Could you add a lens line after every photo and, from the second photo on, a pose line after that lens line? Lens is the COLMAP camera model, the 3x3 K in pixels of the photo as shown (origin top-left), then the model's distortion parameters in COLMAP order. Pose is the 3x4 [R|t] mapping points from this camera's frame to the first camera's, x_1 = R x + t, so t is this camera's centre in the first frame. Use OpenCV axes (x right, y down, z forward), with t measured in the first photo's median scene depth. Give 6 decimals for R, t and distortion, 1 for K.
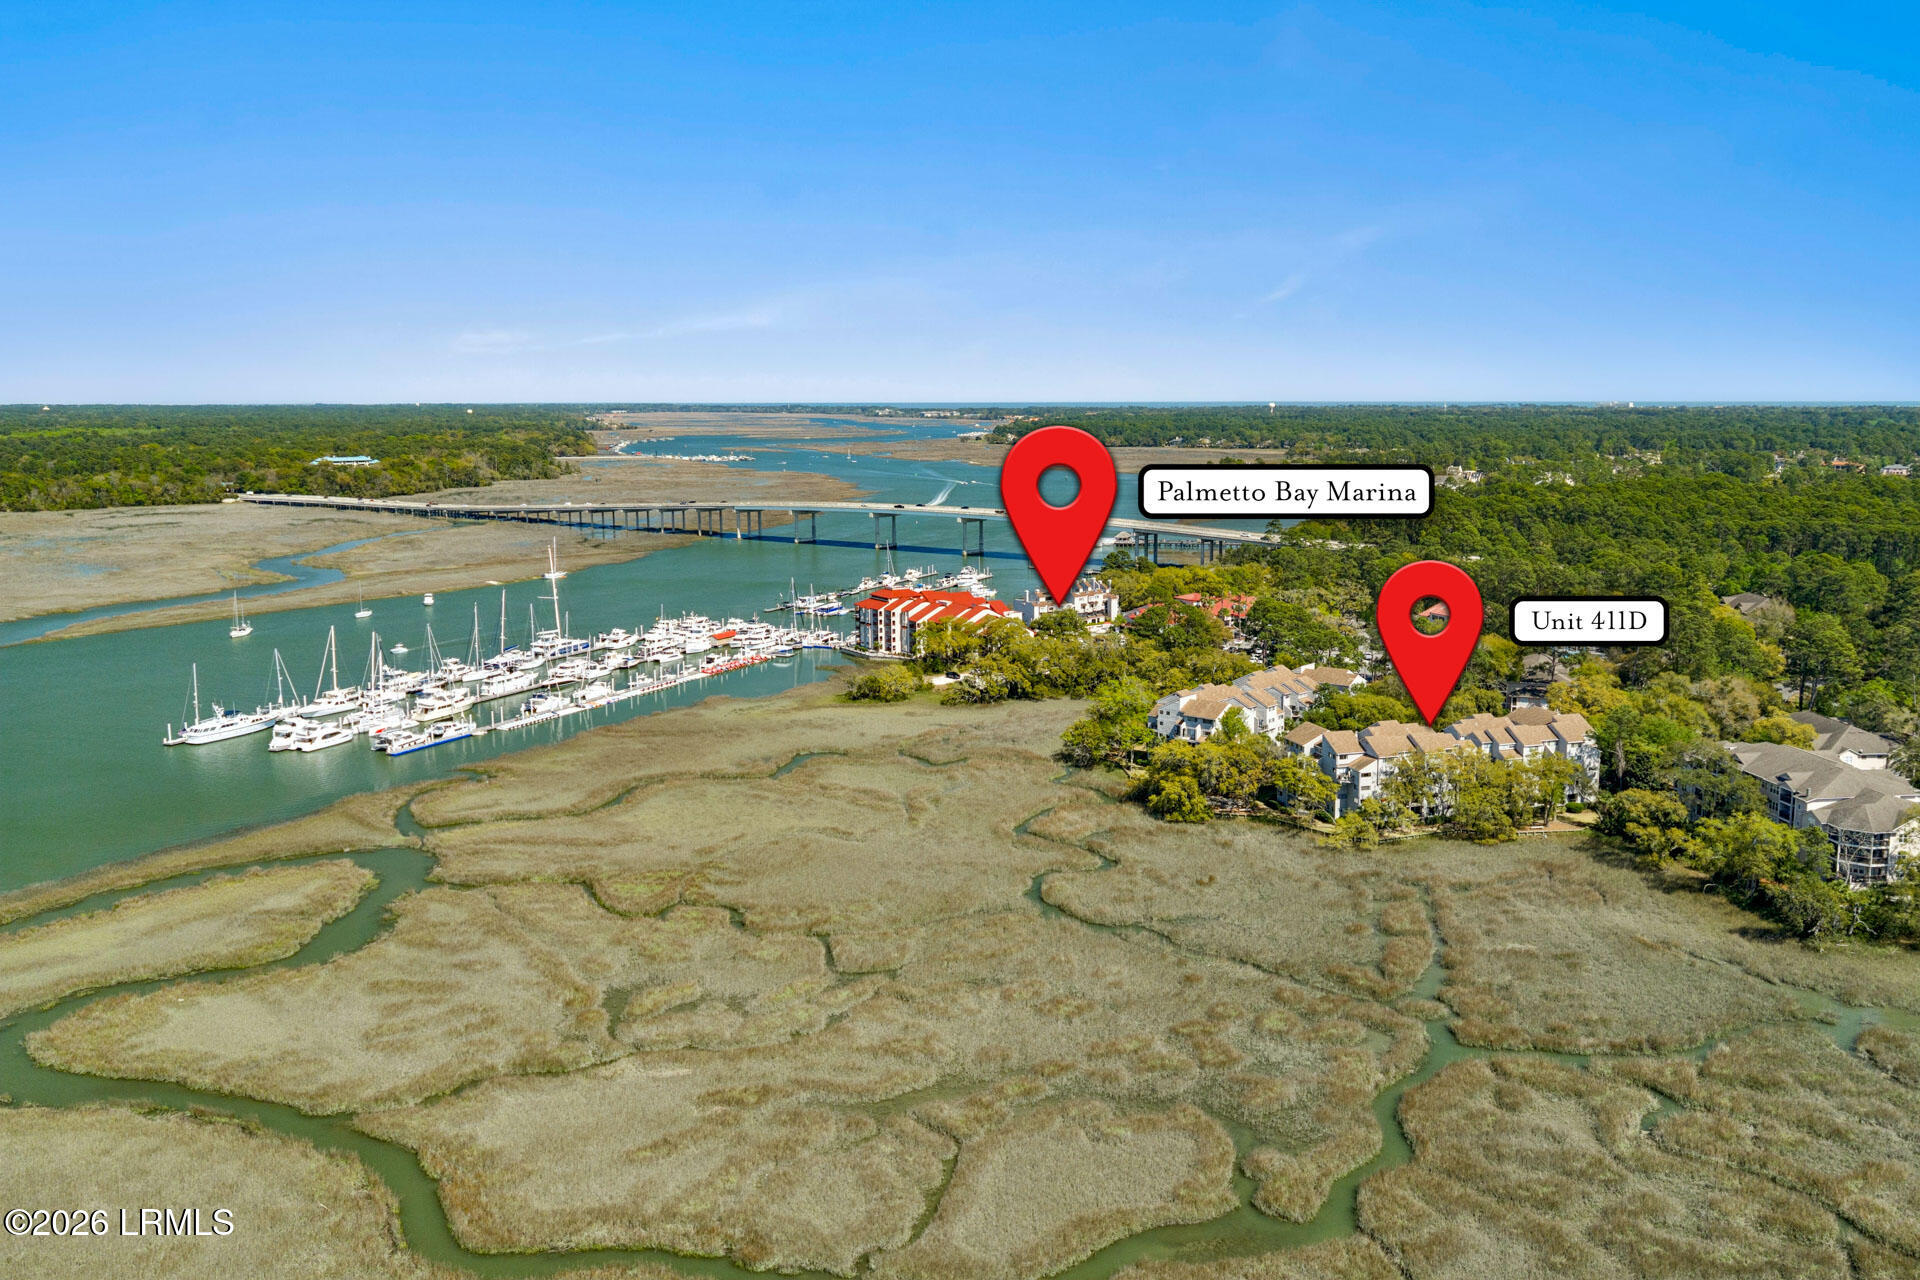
lens RADIAL K [[1666.8, 0, 961.8], [0, 1666.8, 603.7], [0, 0, 1]] dist [0.013412, -0.016689]
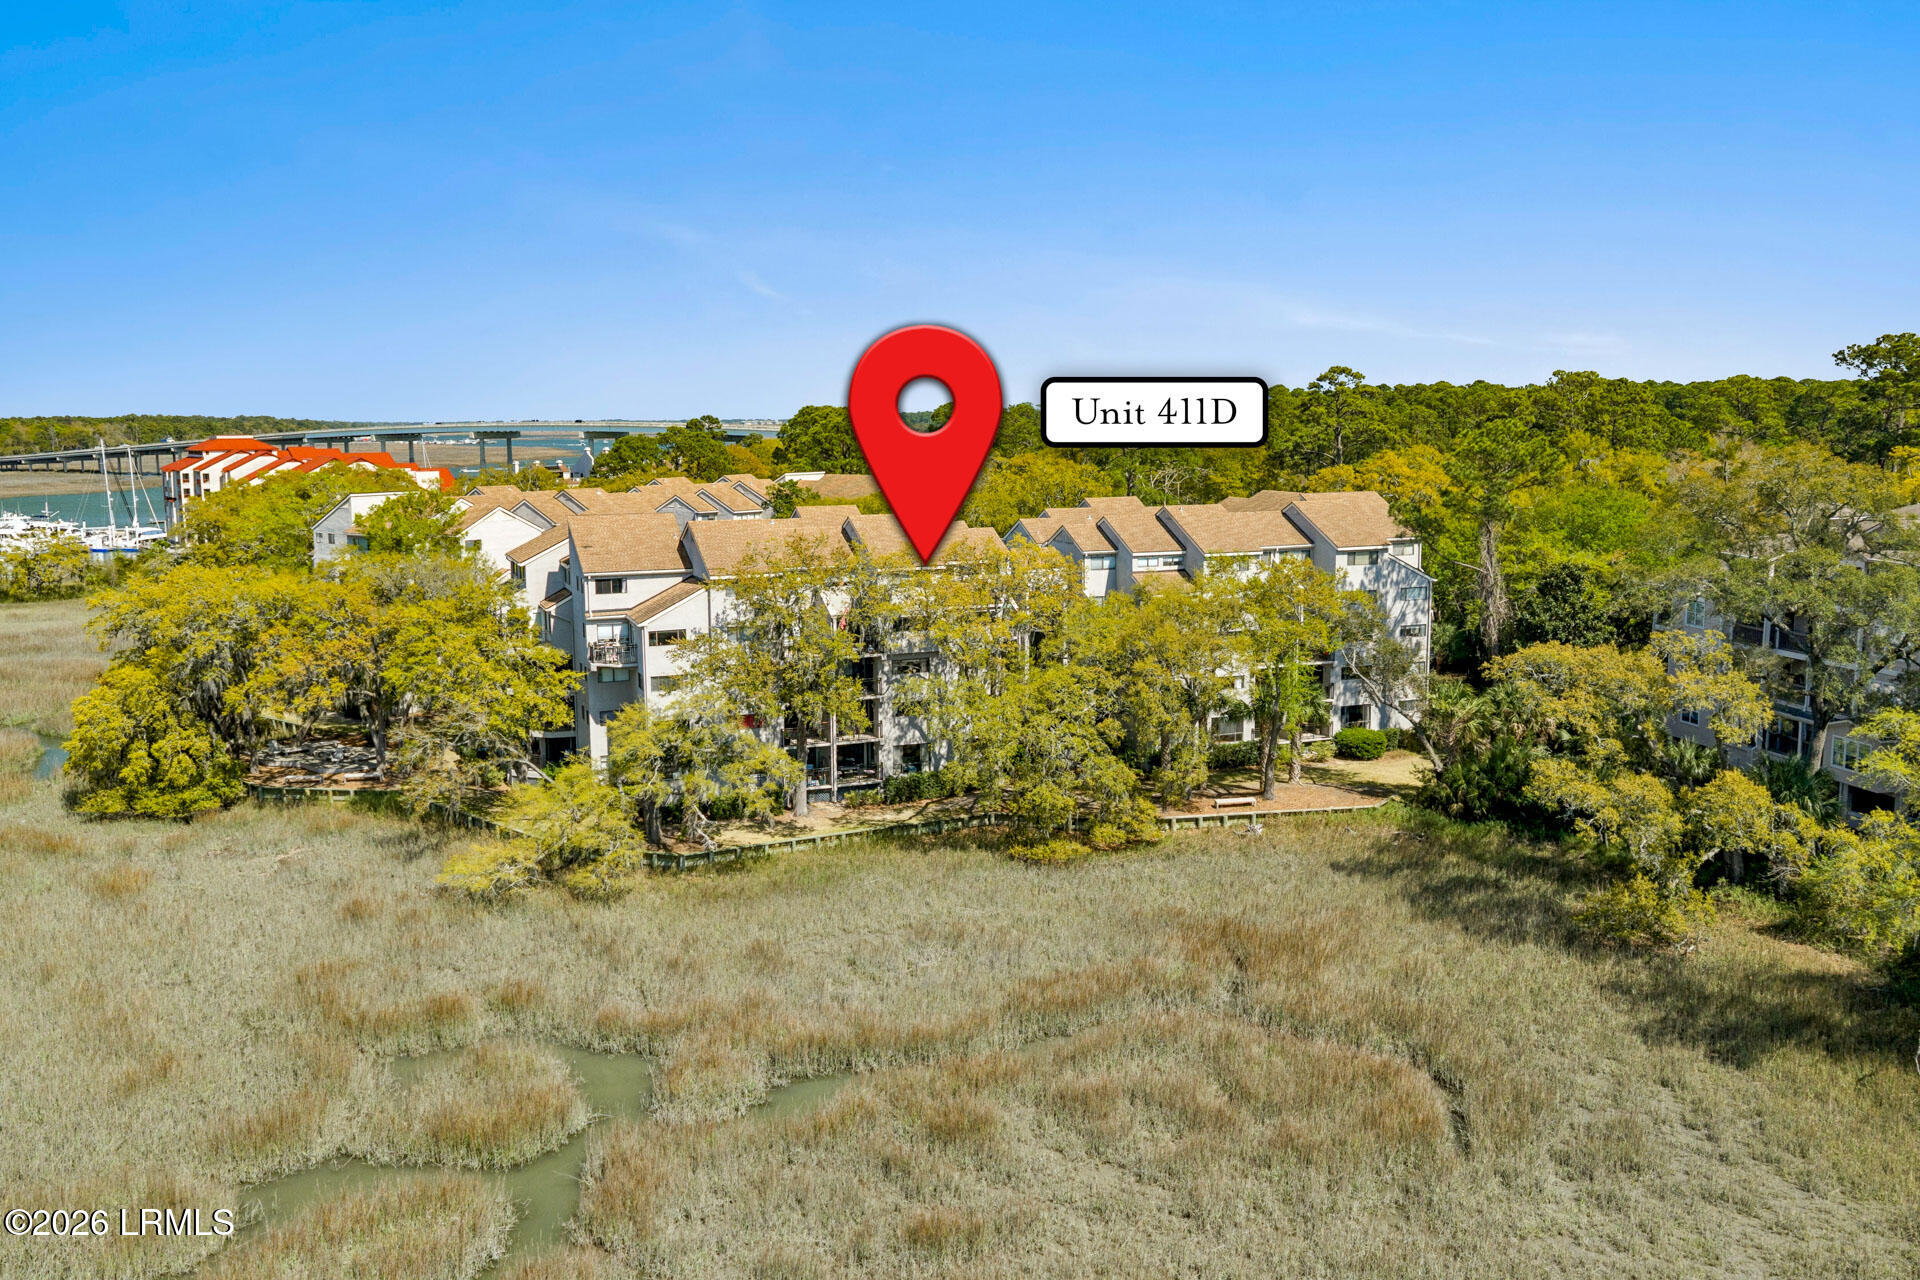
lens RADIAL K [[1666.8, 0, 961.8], [0, 1666.8, 603.7], [0, 0, 1]] dist [0.013412, -0.016689]
pose [[0.996135, -0.013764, 0.086751, 0.274065], [0.015177, 0.999762, -0.015658, 0.103900], [-0.086515, 0.016914, 0.996107, 0.713492]]
